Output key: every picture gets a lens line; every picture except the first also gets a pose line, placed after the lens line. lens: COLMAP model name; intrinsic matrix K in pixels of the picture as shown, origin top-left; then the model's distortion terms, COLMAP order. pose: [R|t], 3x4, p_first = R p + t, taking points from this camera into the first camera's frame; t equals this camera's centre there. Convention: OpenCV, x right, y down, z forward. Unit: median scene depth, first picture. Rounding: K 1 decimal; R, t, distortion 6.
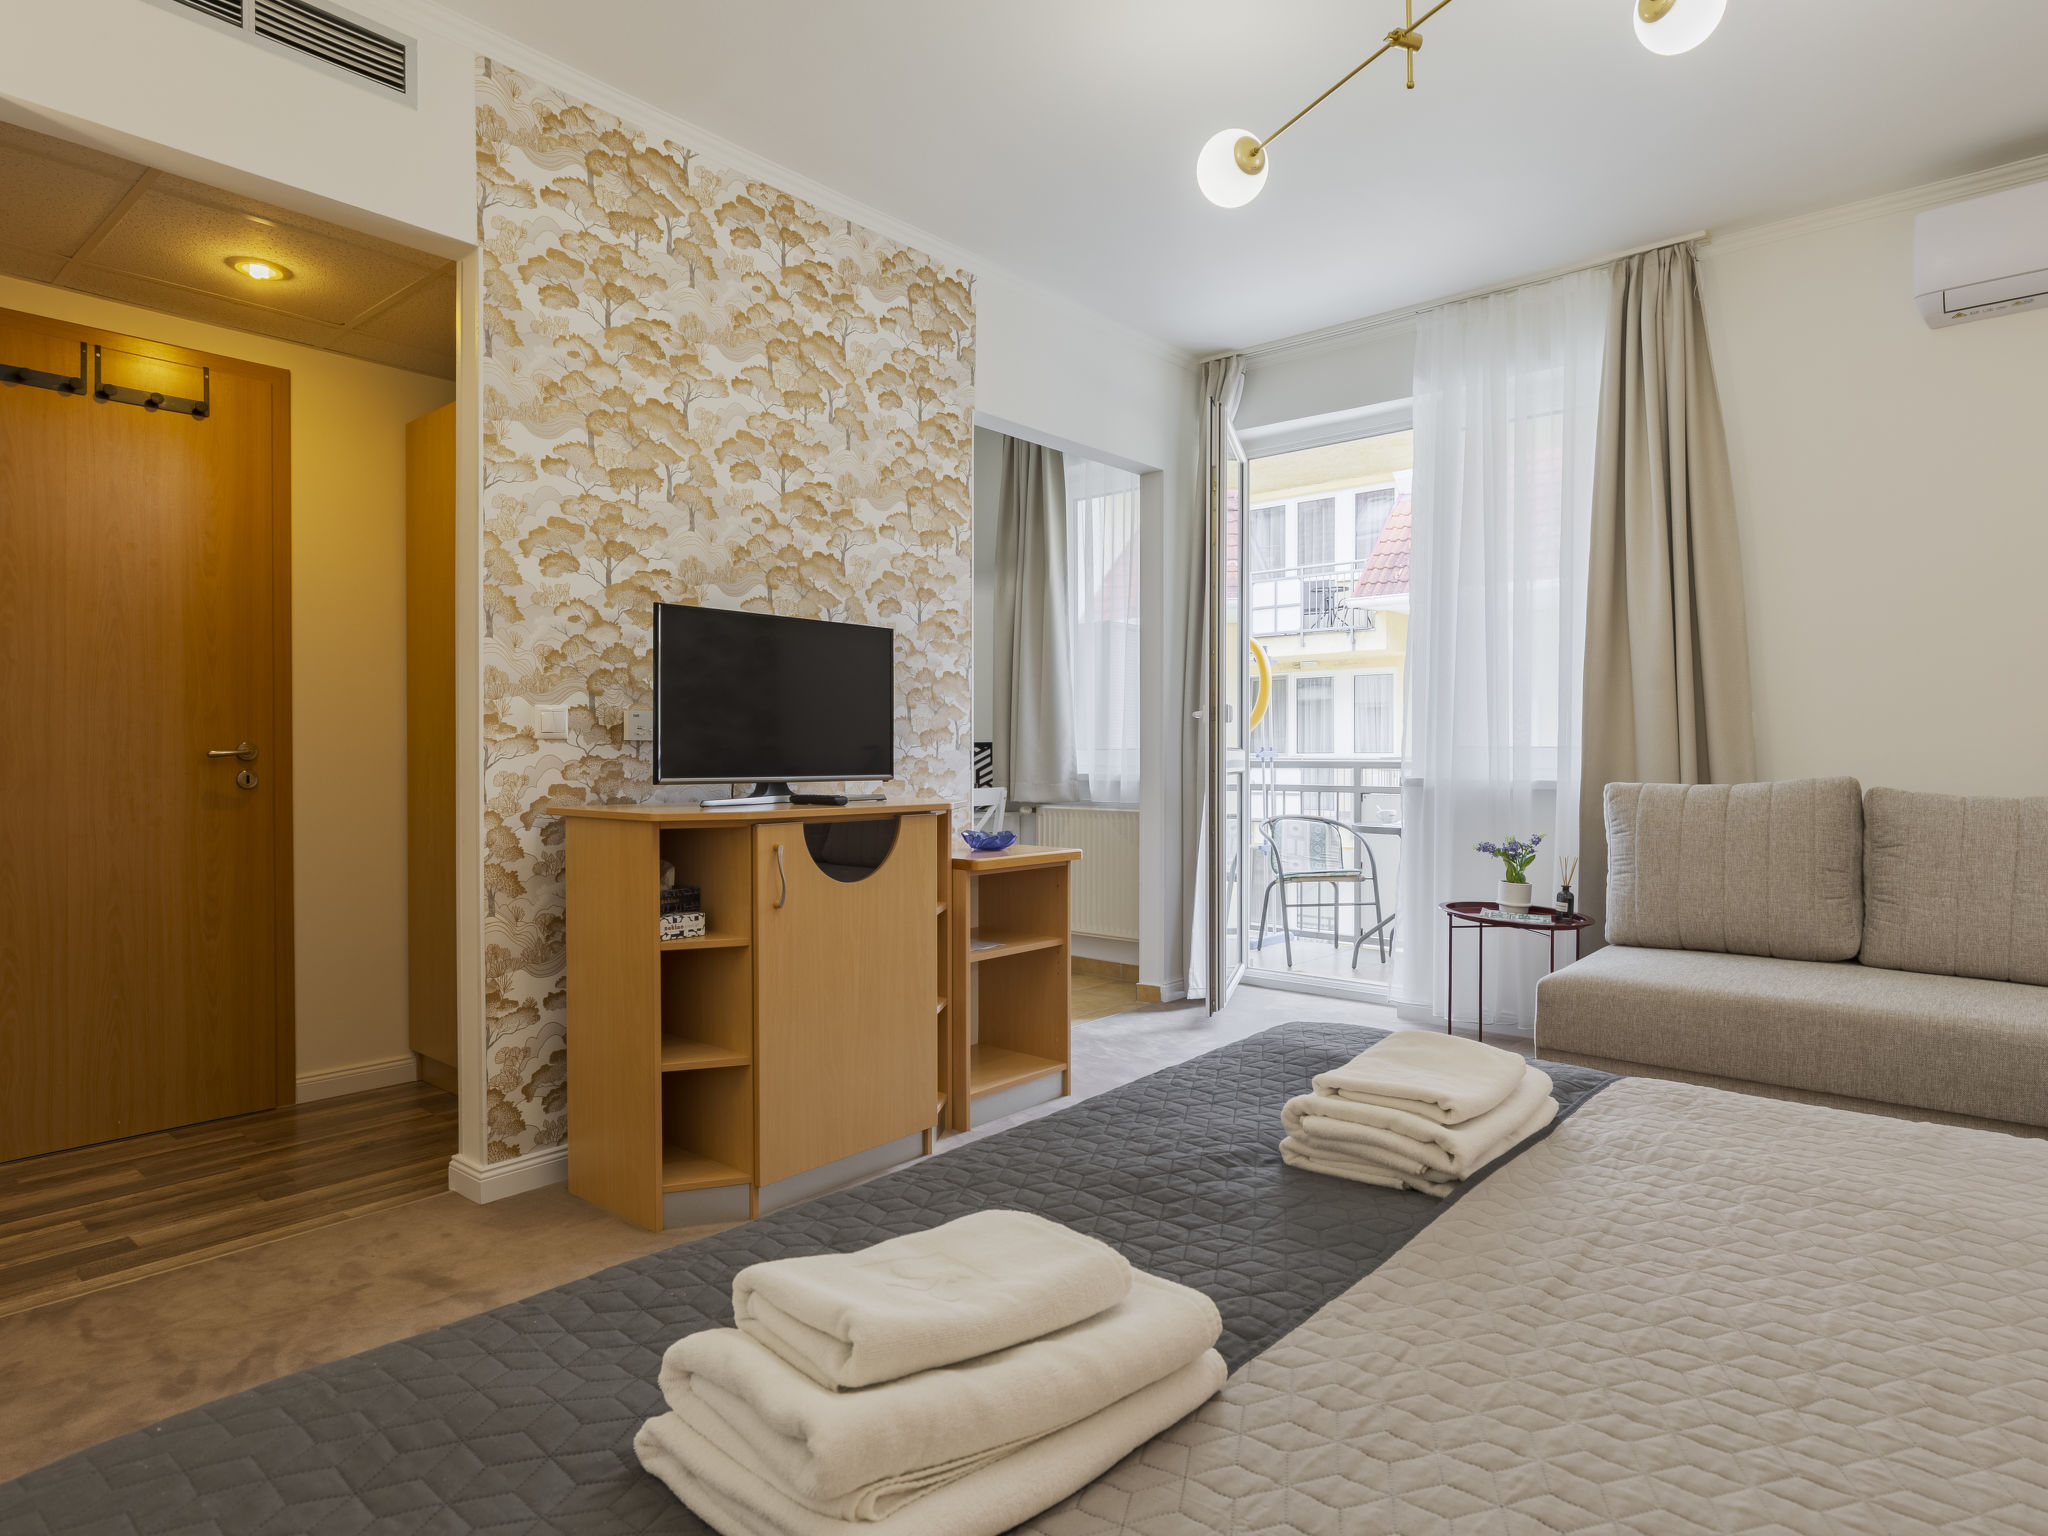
lens RADIAL K [[1136.0, 0, 1023.1], [0, 1136.0, 772.5], [0, 0, 1]] dist [-0.009188, 0.003368]
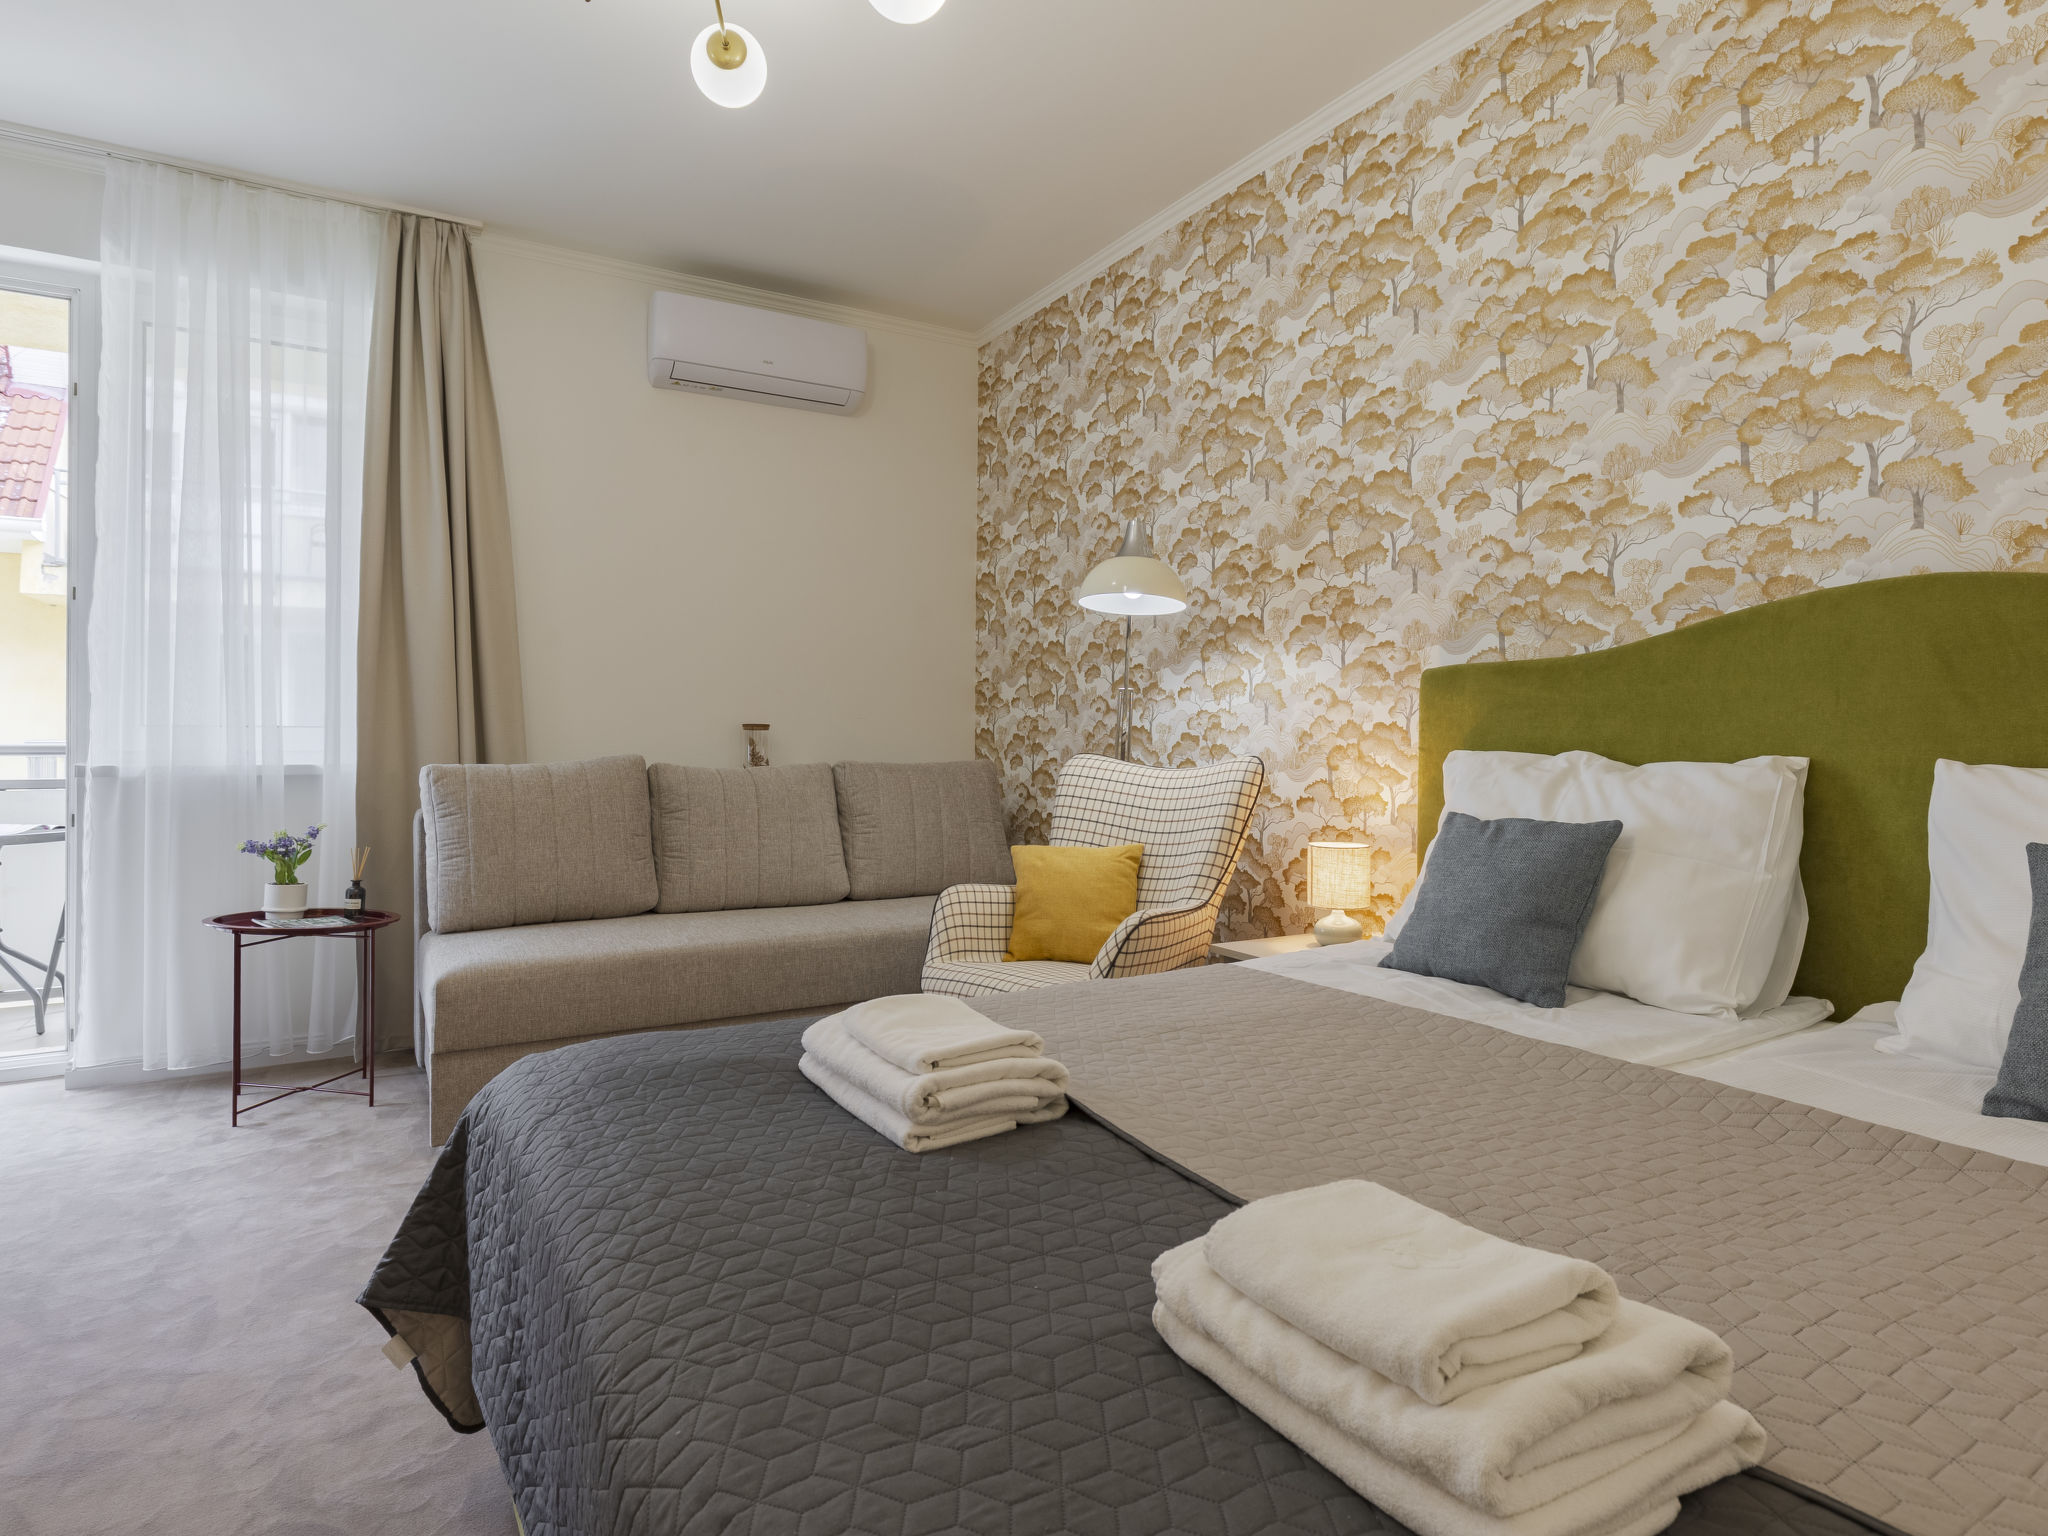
lens RADIAL K [[1136.0, 0, 1076.9], [0, 1136.0, 746.0], [0, 0, 1]] dist [-0.009188, 0.003368]
pose [[0.308352, -0.005505, 0.951257, -0.234928], [0.013629, 0.999906, 0.001369, -0.000627], [-0.951175, 0.012543, 0.308398, 0.204963]]
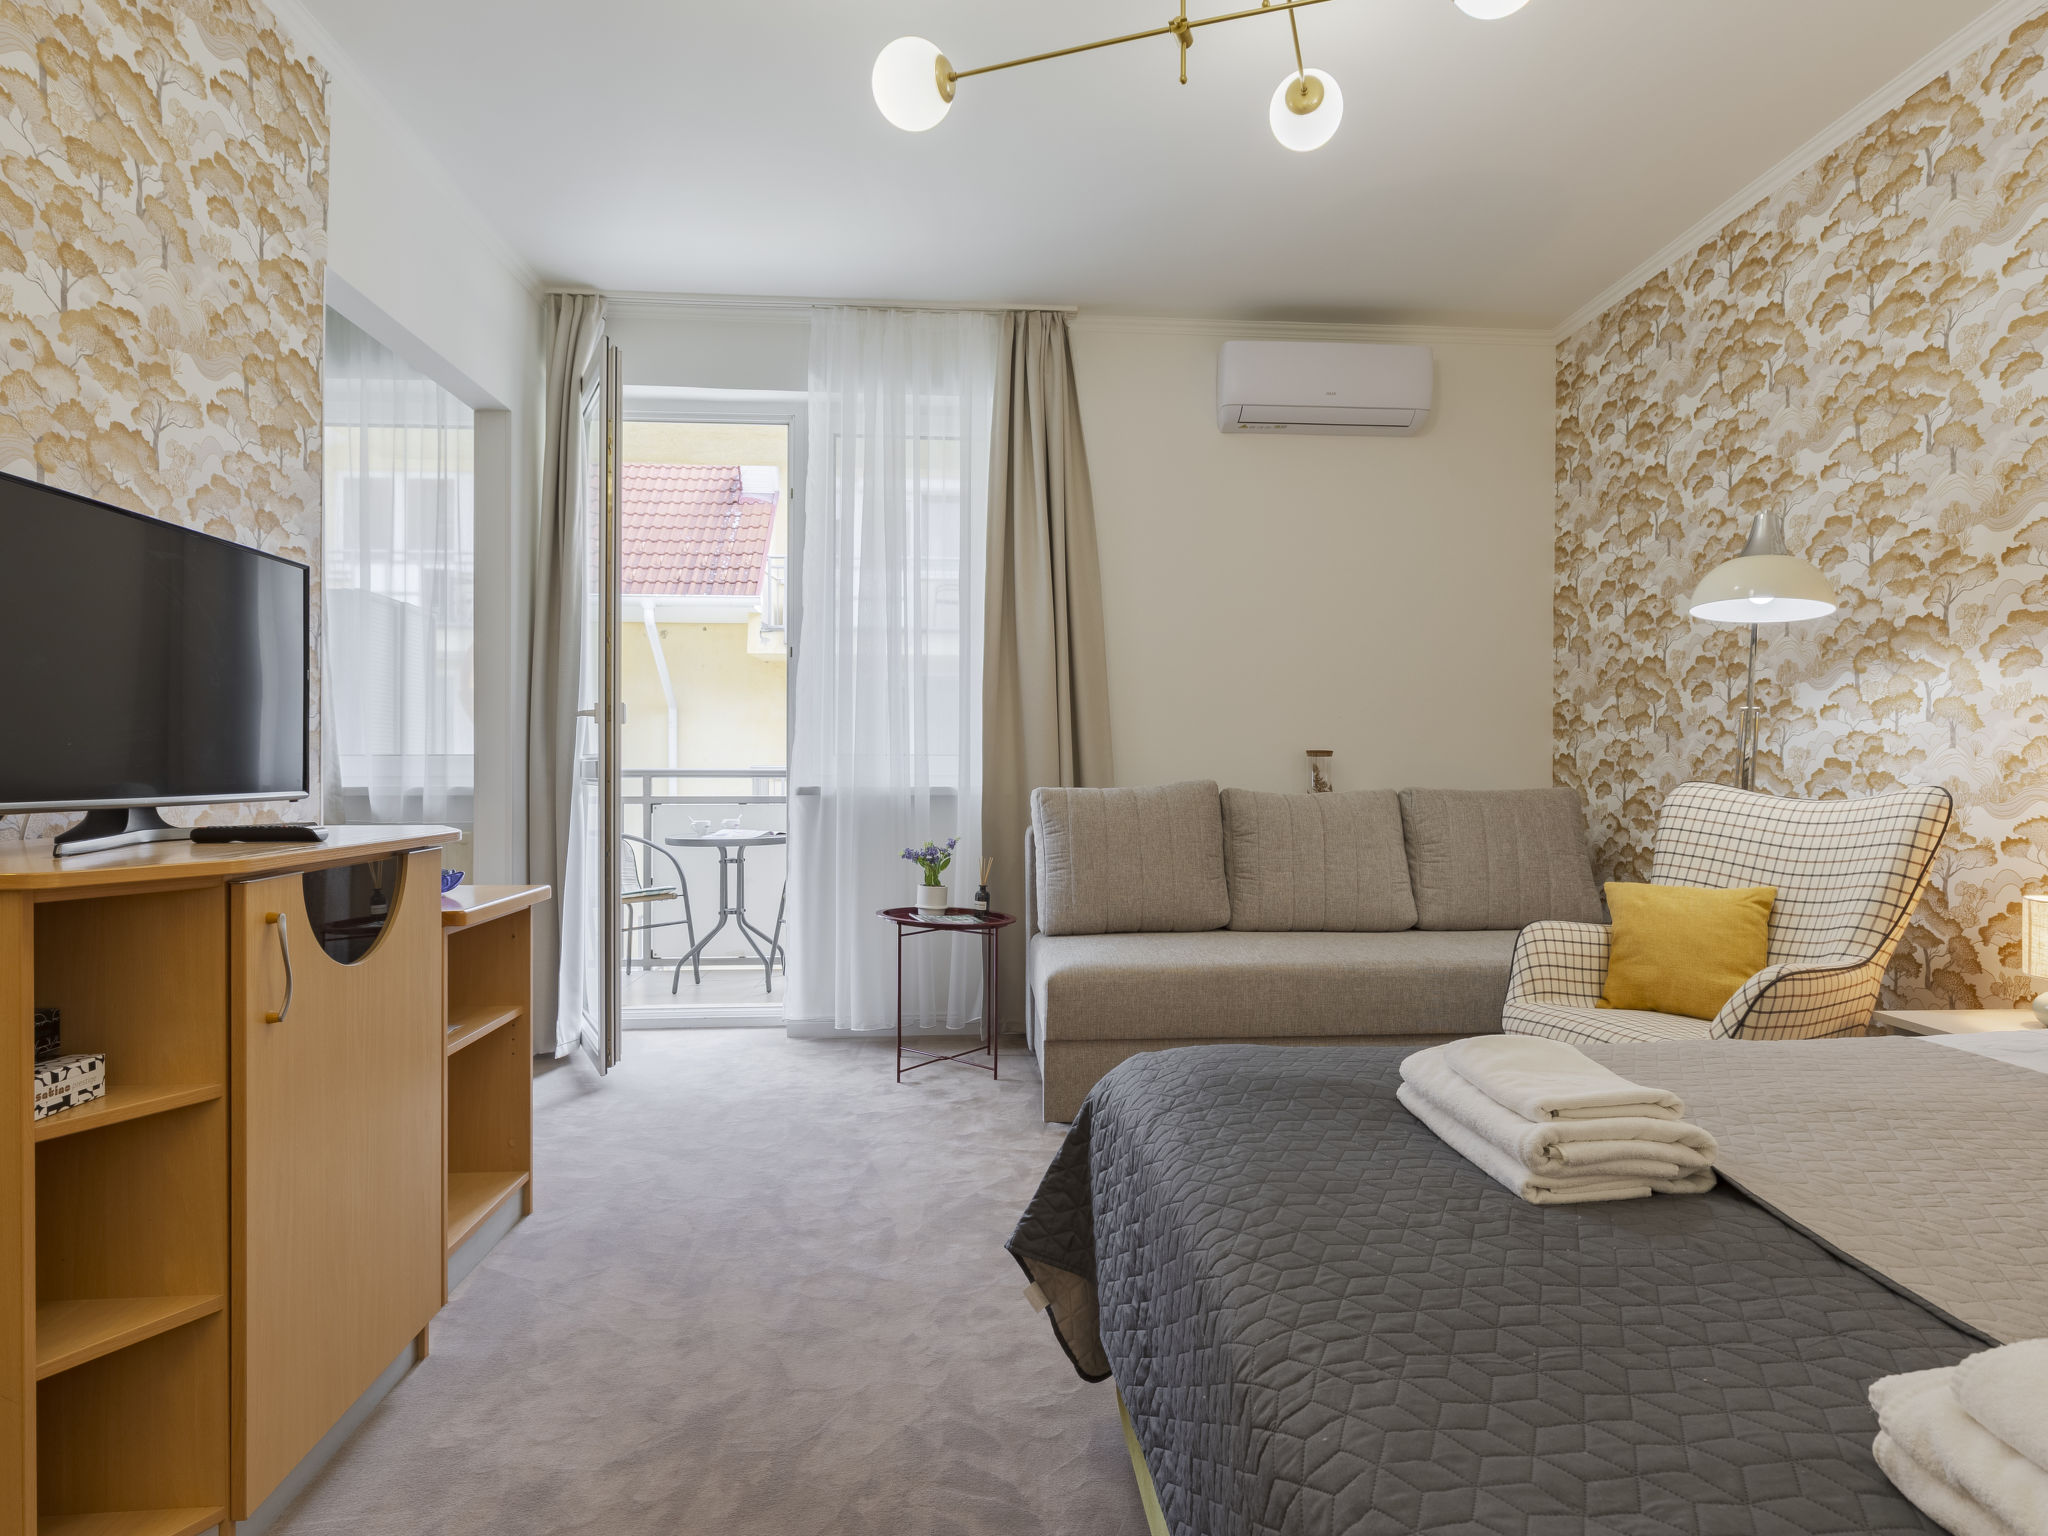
lens RADIAL K [[1136.0, 0, 1071.8], [0, 1136.0, 766.8], [0, 0, 1]] dist [-0.009188, 0.003368]
pose [[0.706991, -0.001438, 0.707221, -0.248148], [0.010195, 0.999915, -0.008158, -0.001829], [-0.707149, 0.012978, 0.706945, 0.222322]]
